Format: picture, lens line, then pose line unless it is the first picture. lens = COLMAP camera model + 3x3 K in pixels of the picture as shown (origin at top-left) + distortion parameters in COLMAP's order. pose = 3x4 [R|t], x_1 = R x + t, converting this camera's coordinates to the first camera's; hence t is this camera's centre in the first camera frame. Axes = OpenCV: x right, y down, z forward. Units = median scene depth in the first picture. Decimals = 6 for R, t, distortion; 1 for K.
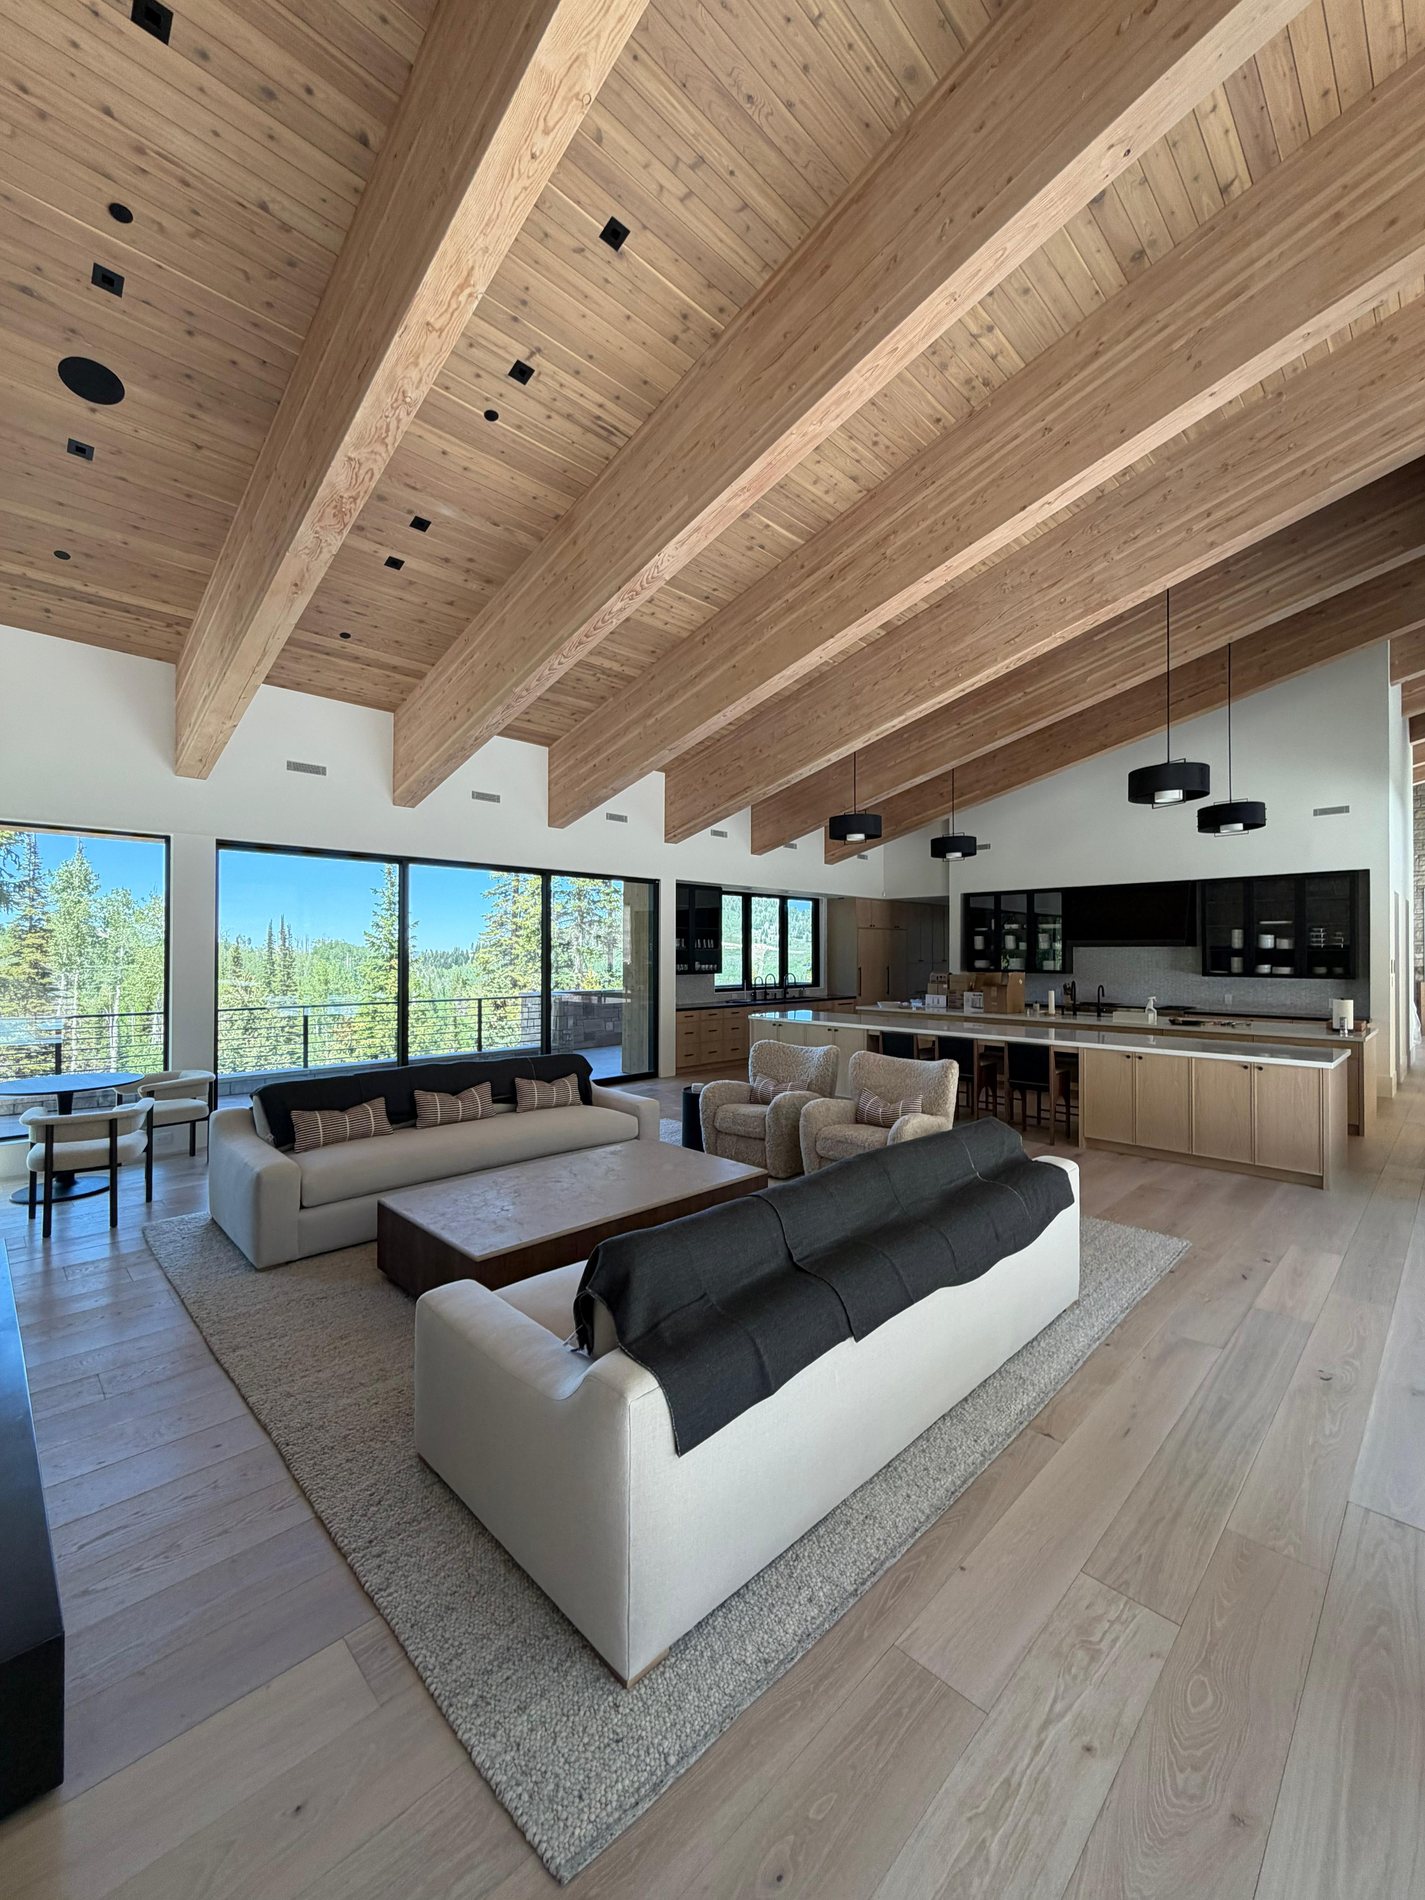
lens RADIAL K [[762.0, 0, 712.5], [0, 762.0, 950.0], [0, 0, 1]] dist [0.006498, 0.000043]
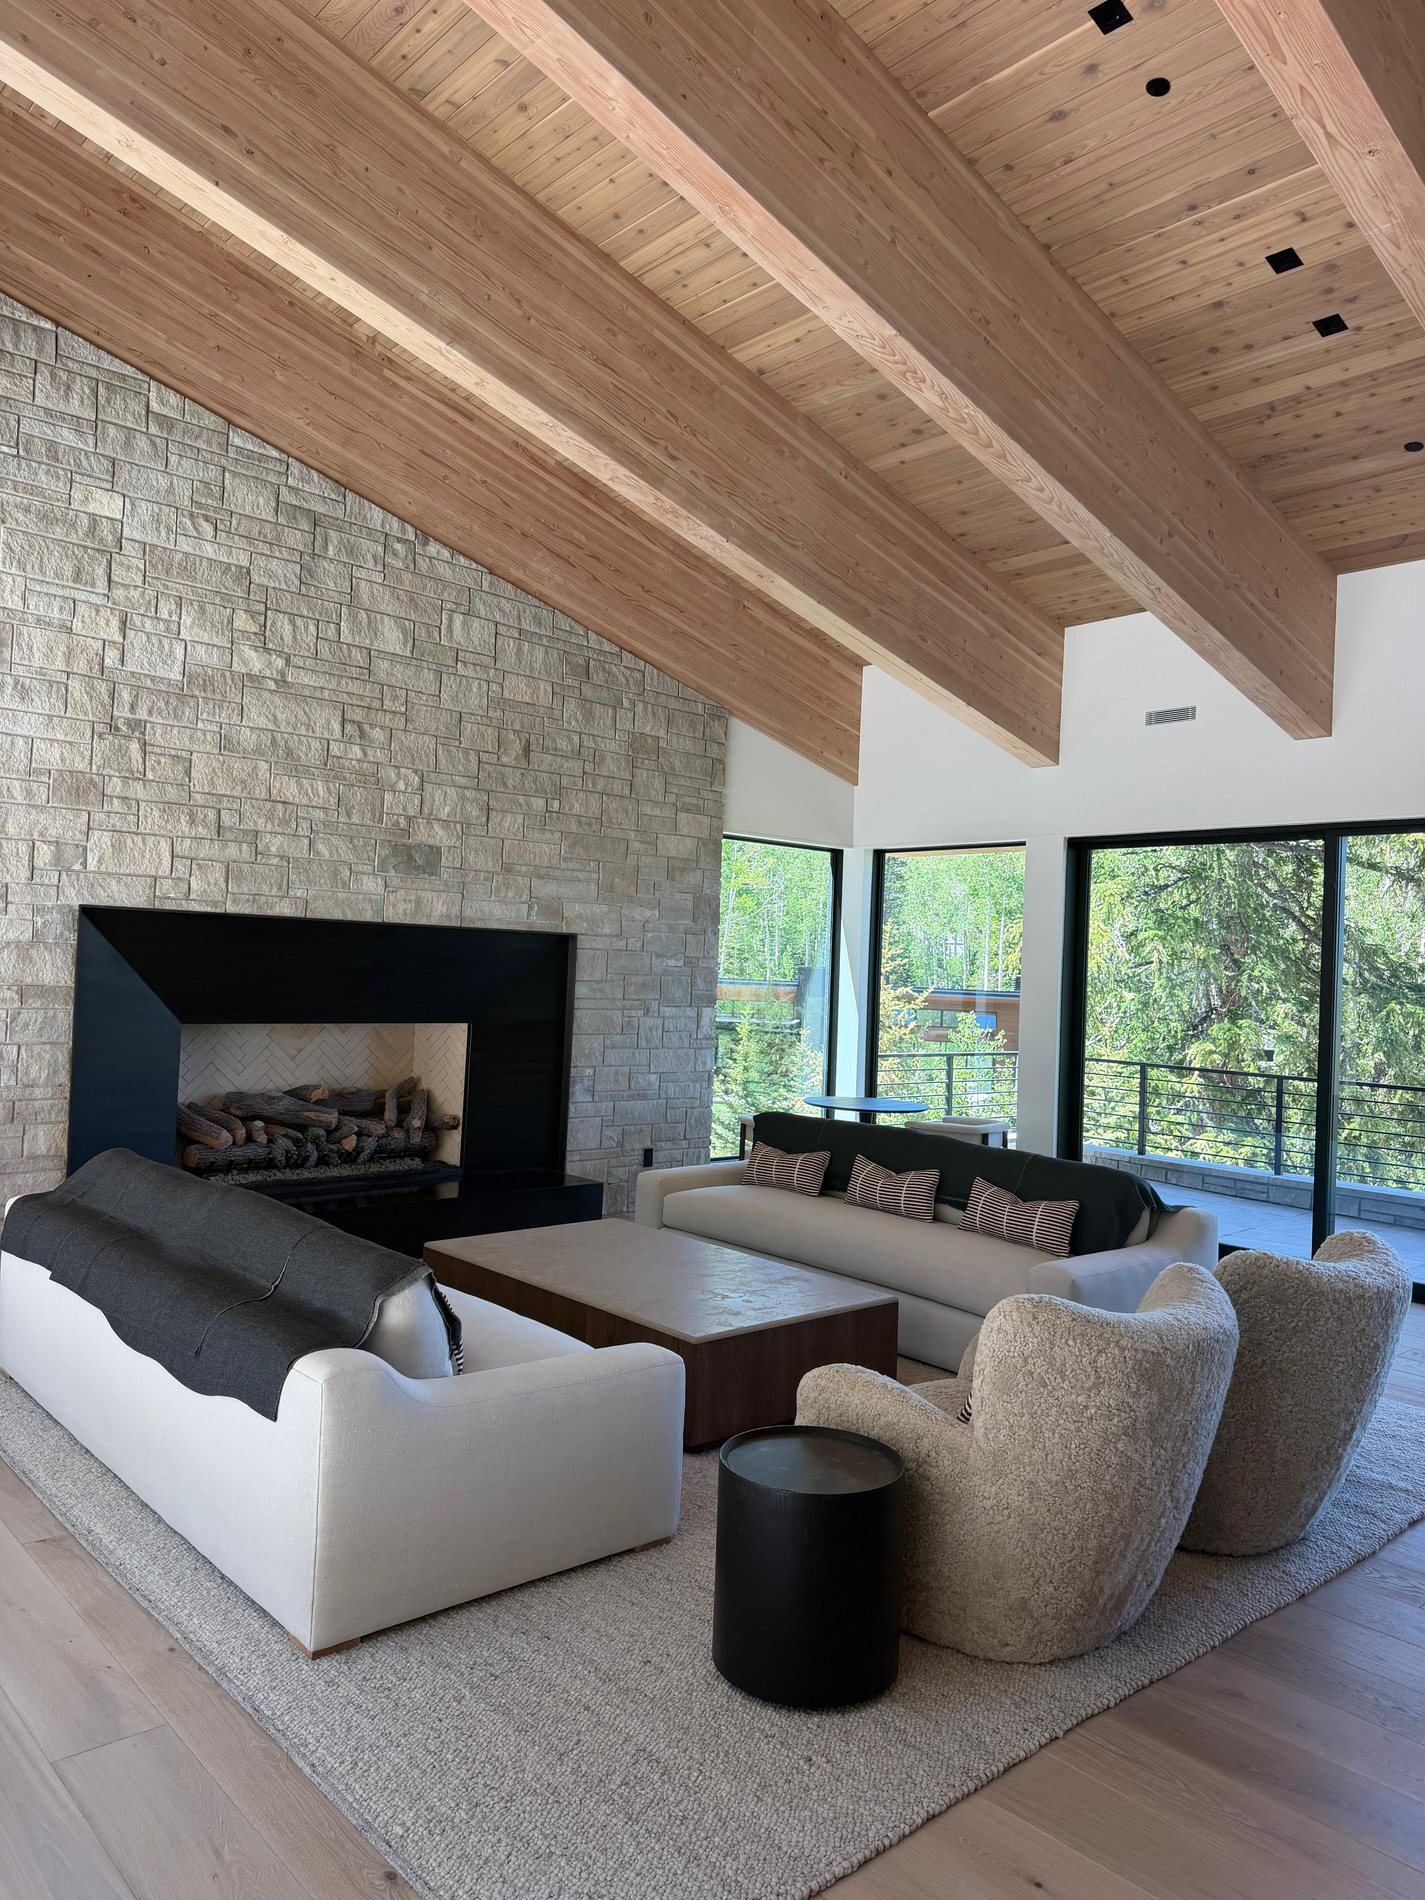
lens RADIAL K [[1341.5, 0, 712.5], [0, 1341.5, 950.0], [0, 0, 1]] dist [0.003740, 0.000896]
pose [[-0.047095, -0.009004, -0.998850, 1.276521], [-0.036626, 0.999303, -0.007281, -0.004136], [0.998219, 0.036241, -0.047392, 1.221494]]
